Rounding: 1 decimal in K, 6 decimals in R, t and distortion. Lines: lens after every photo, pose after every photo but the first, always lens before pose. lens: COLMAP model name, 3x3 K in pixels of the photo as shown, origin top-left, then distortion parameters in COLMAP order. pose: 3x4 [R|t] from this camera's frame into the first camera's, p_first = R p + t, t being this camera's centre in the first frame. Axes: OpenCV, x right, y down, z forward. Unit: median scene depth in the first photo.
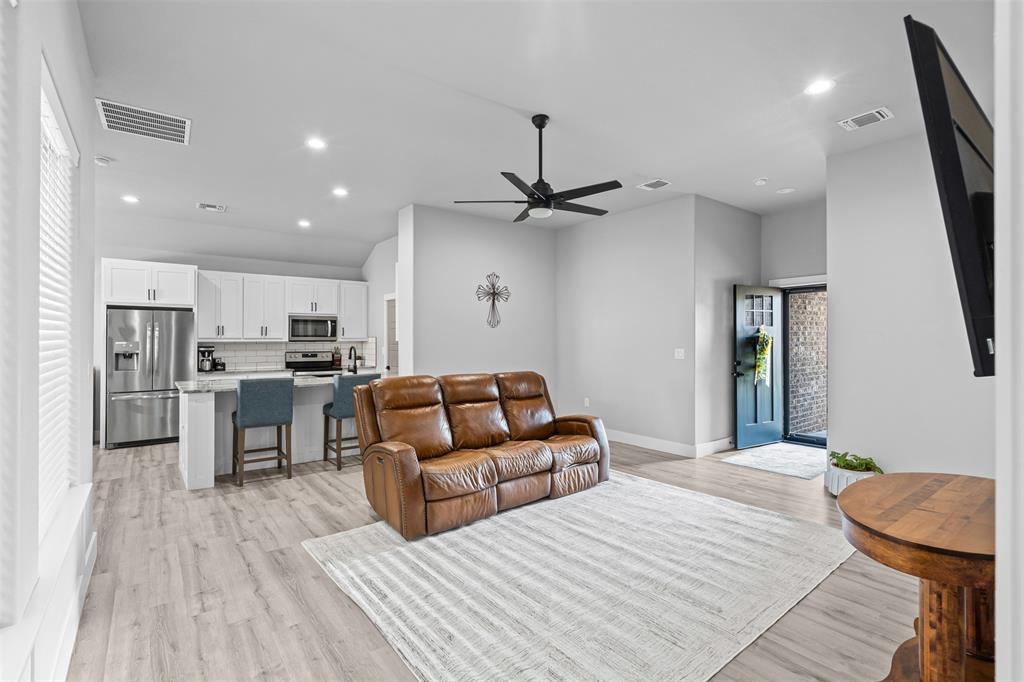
lens RADIAL K [[481.4, 0, 518.9], [0, 481.4, 334.5], [0, 0, 1]] dist [-0.002273, 0.000178]
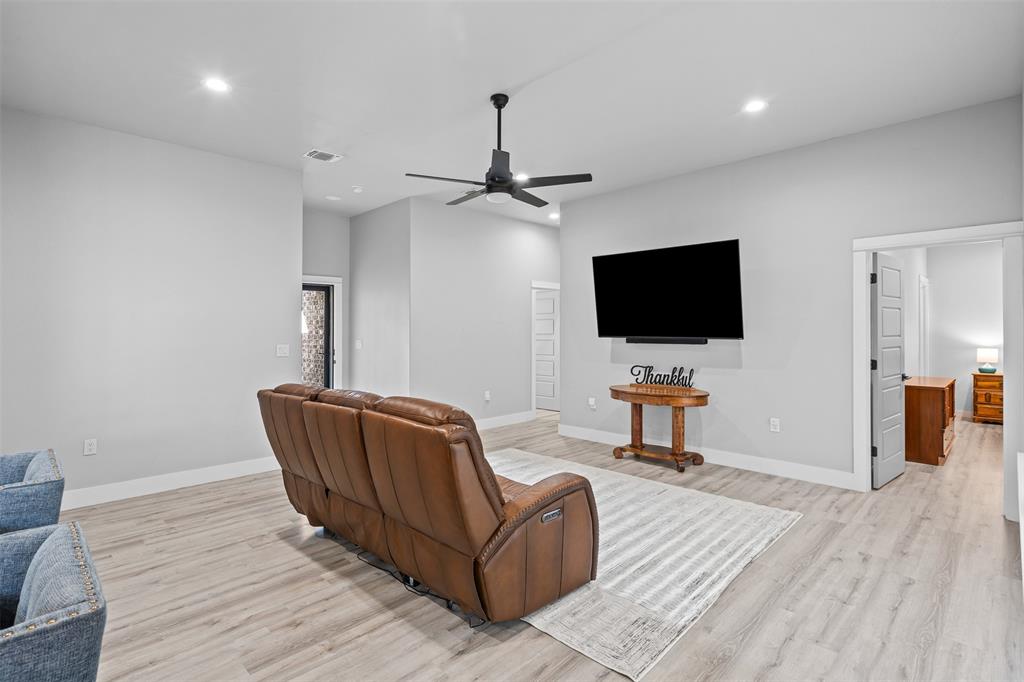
lens RADIAL K [[481.4, 0, 518.9], [0, 481.4, 334.5], [0, 0, 1]] dist [-0.002273, 0.000178]
pose [[-0.118004, -0.004449, 0.993003, -0.895797], [-0.003331, 0.999986, 0.004085, 0.009392], [-0.993008, -0.002825, -0.118017, 1.072105]]
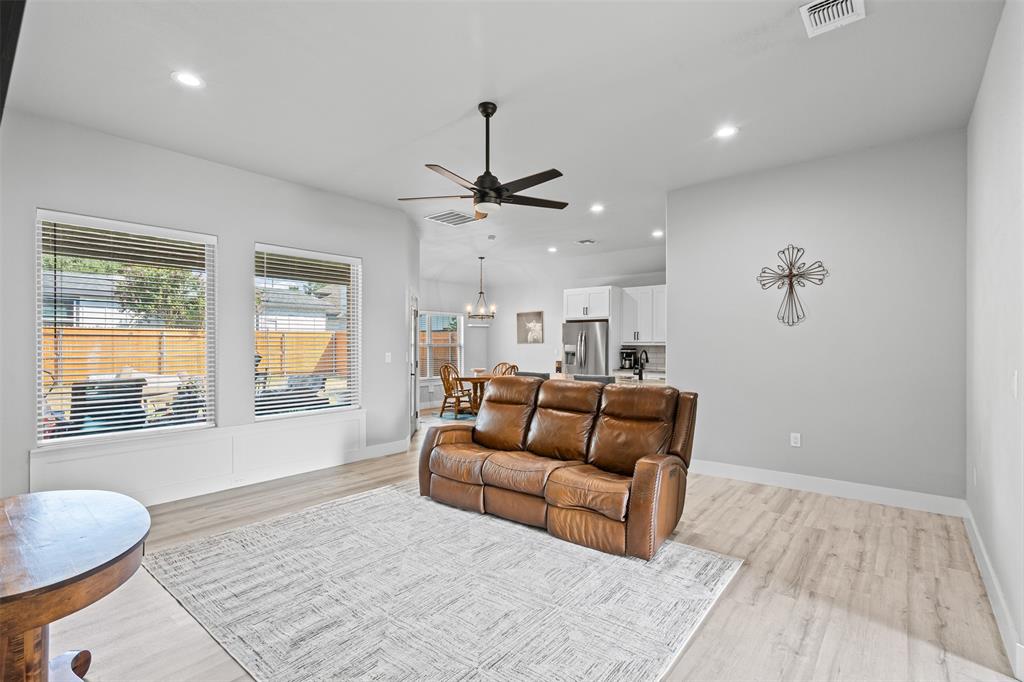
lens RADIAL K [[482.0, 0, 504.7], [0, 482.0, 349.3], [0, 0, 1]] dist [-0.003126, -0.000179]
pose [[0.187513, 0.013459, -0.982170, 0.977333], [0.011487, 0.999808, 0.015894, 0.005331], [0.982195, -0.014263, 0.187322, 0.861507]]
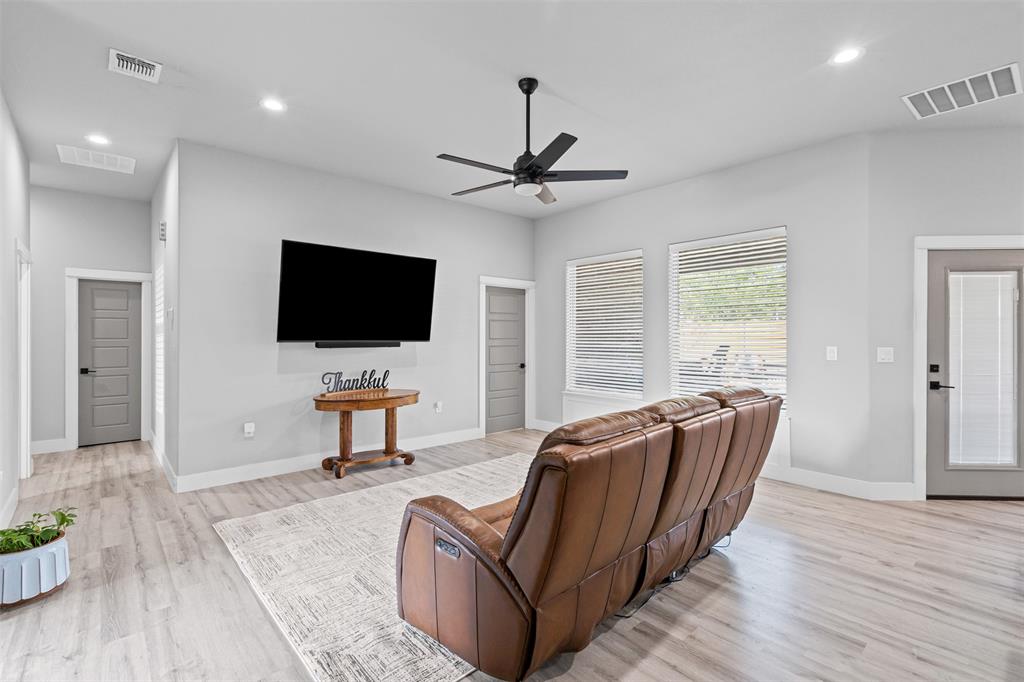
lens RADIAL K [[463.5, 0, 499.0], [0, 463.5, 337.3], [0, 0, 1]] dist [0.001146, 0.000173]
pose [[-0.999703, 0.003242, -0.024152, 0.116936], [0.003372, 0.999980, -0.005341, 0.020266], [0.024135, -0.005420, -0.999694, 1.851595]]
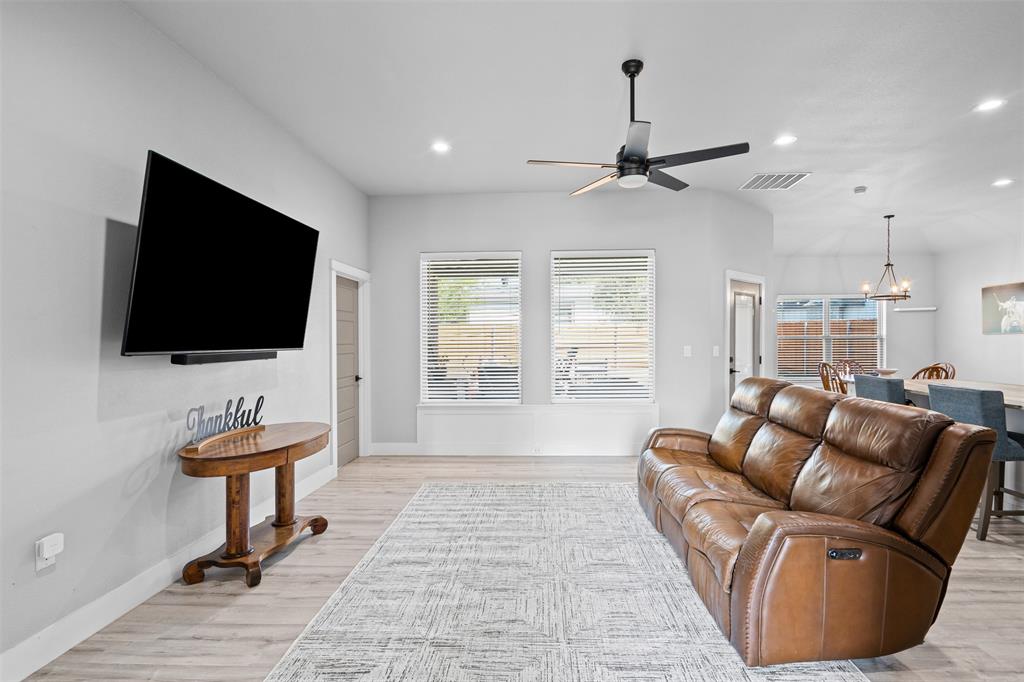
lens RADIAL K [[494.8, 0, 521.9], [0, 494.8, 342.4], [0, 0, 1]] dist [-0.000597, 0.000135]
pose [[-0.669921, 0.013586, -0.742308, 0.801270], [0.015902, 0.999866, 0.003948, 0.012906], [0.742262, -0.009159, -0.670047, 1.432037]]
